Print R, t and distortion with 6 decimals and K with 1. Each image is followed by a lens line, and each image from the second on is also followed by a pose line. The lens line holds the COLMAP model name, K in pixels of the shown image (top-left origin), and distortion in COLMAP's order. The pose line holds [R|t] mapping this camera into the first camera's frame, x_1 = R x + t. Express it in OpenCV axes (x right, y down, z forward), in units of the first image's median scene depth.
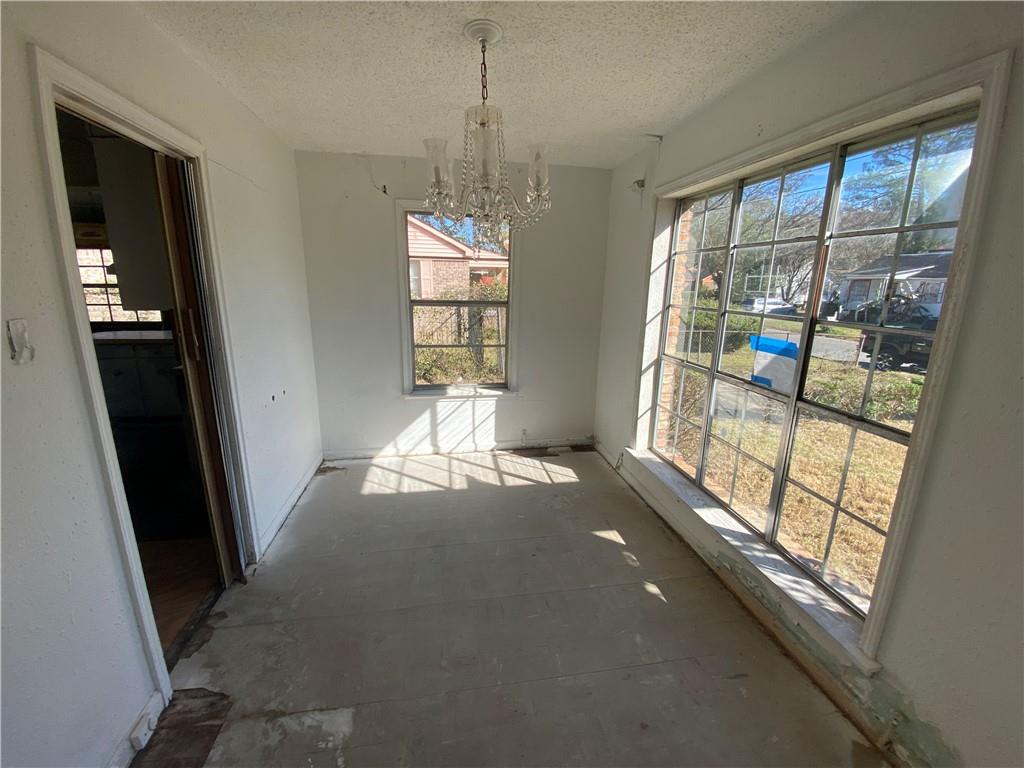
lens RADIAL K [[420.6, 0, 511.6], [0, 420.6, 378.8], [0, 0, 1]] dist [-0.003551, -0.000359]
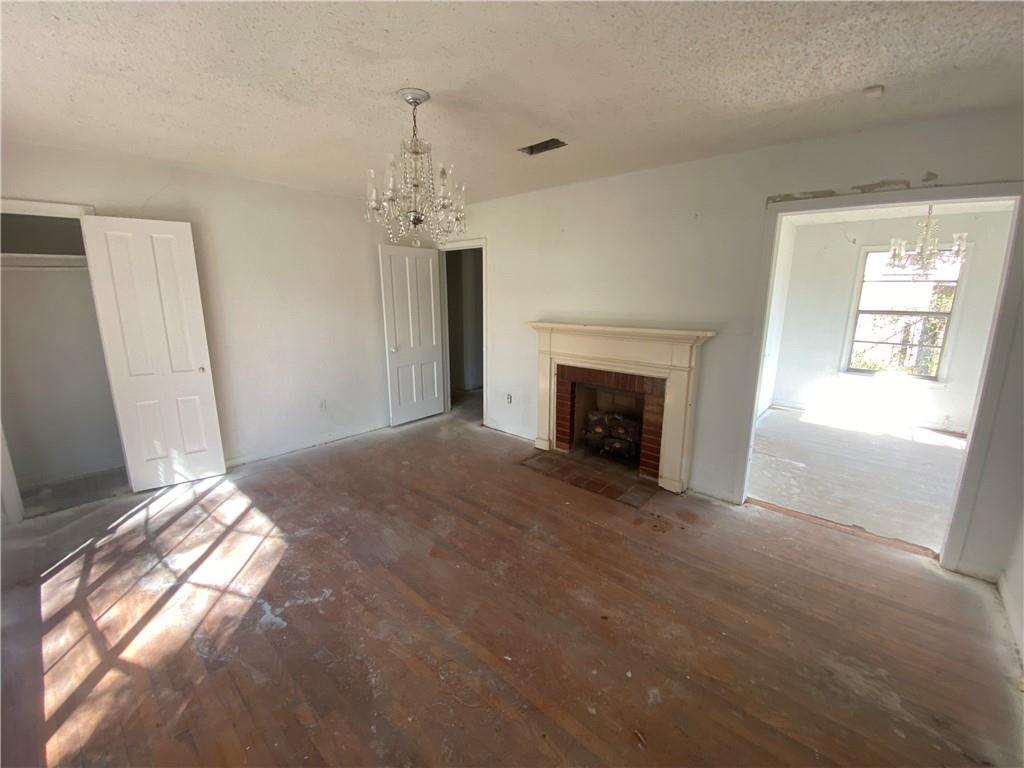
lens RADIAL K [[420.6, 0, 515.3], [0, 420.6, 383.4], [0, 0, 1]] dist [-0.003551, -0.000359]
pose [[0.635754, 0.156464, -0.755868, 0.148038], [-0.164710, 0.984185, 0.065189, 0.168774], [0.754114, 0.083055, 0.651471, -0.842169]]
